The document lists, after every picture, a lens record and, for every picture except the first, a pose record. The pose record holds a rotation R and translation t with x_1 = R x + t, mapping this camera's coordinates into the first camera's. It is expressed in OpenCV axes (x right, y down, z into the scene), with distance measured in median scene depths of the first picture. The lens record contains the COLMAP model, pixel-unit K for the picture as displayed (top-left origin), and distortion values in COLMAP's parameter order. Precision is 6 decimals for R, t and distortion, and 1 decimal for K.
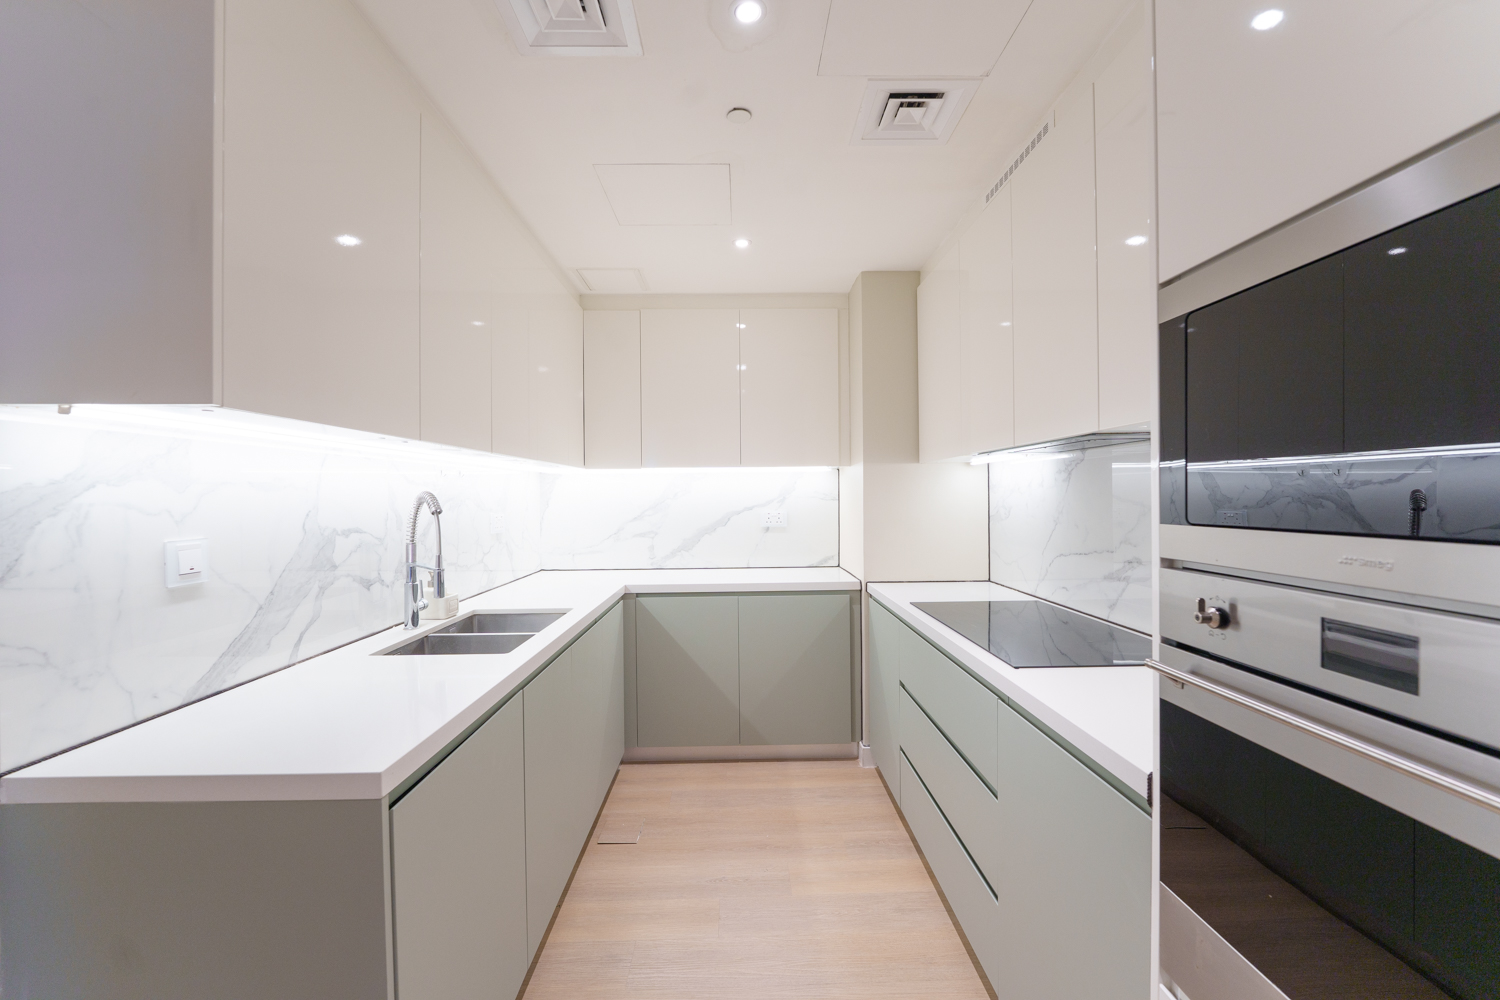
lens RADIAL K [[640.7, 0, 750.0], [0, 640.7, 500.0], [0, 0, 1]] dist [-0.001309, 0.000044]
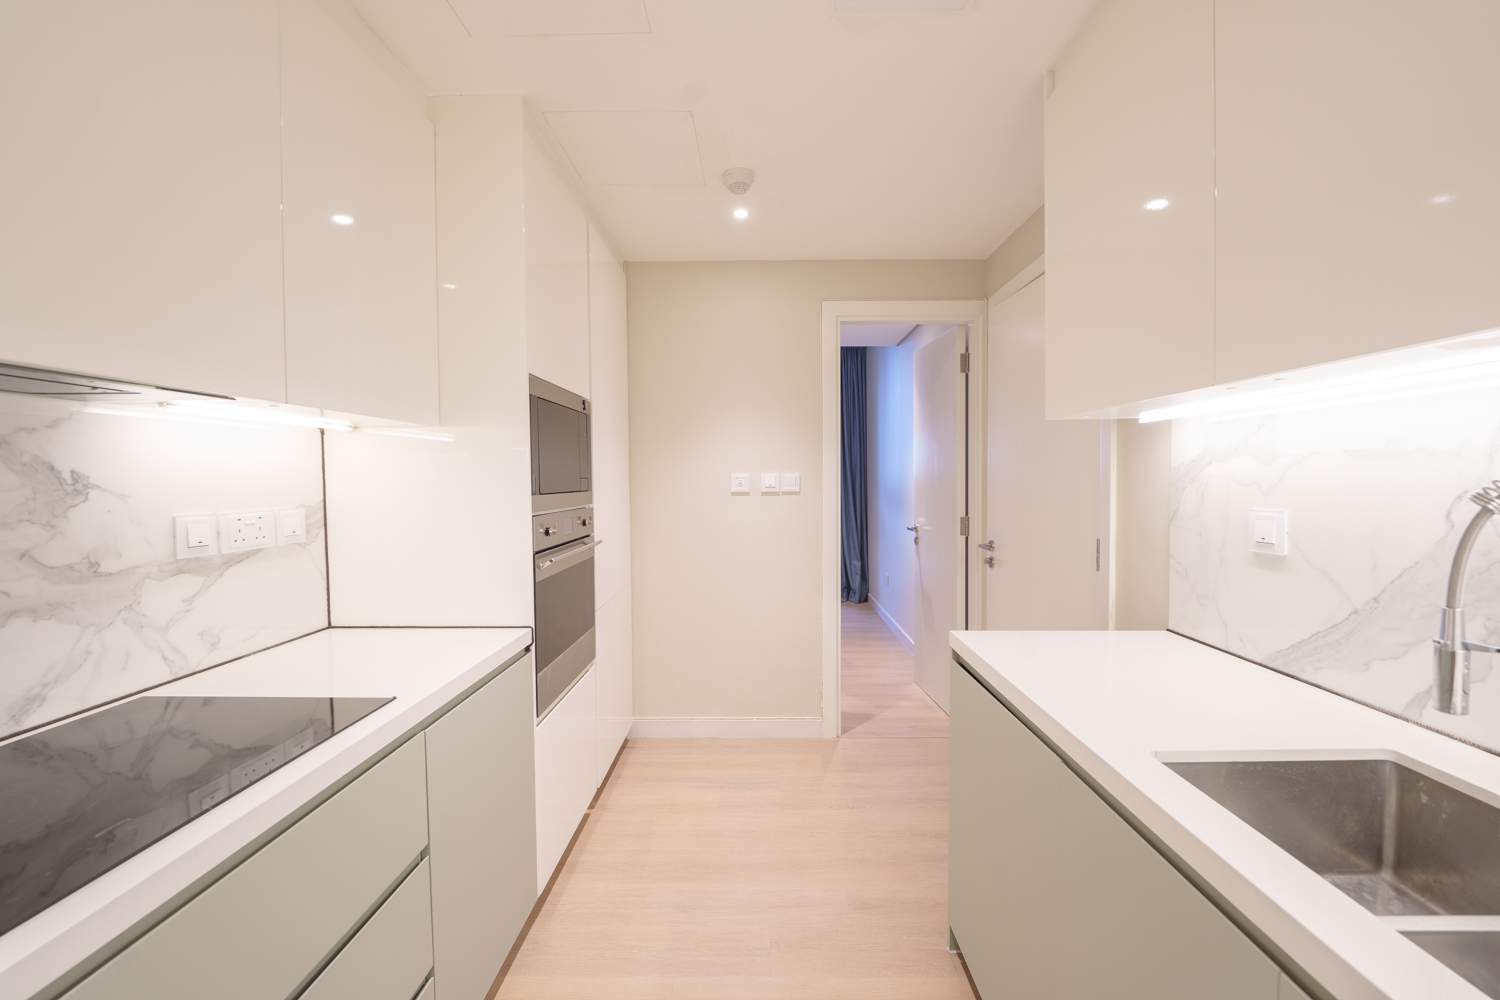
lens RADIAL K [[640.7, 0, 750.0], [0, 640.7, 500.0], [0, 0, 1]] dist [-0.001309, 0.000044]
pose [[-0.999149, 0.013106, 0.039098, -0.074584], [0.014689, 0.999072, 0.040480, -0.010108], [-0.038531, 0.041020, -0.998415, 2.073334]]
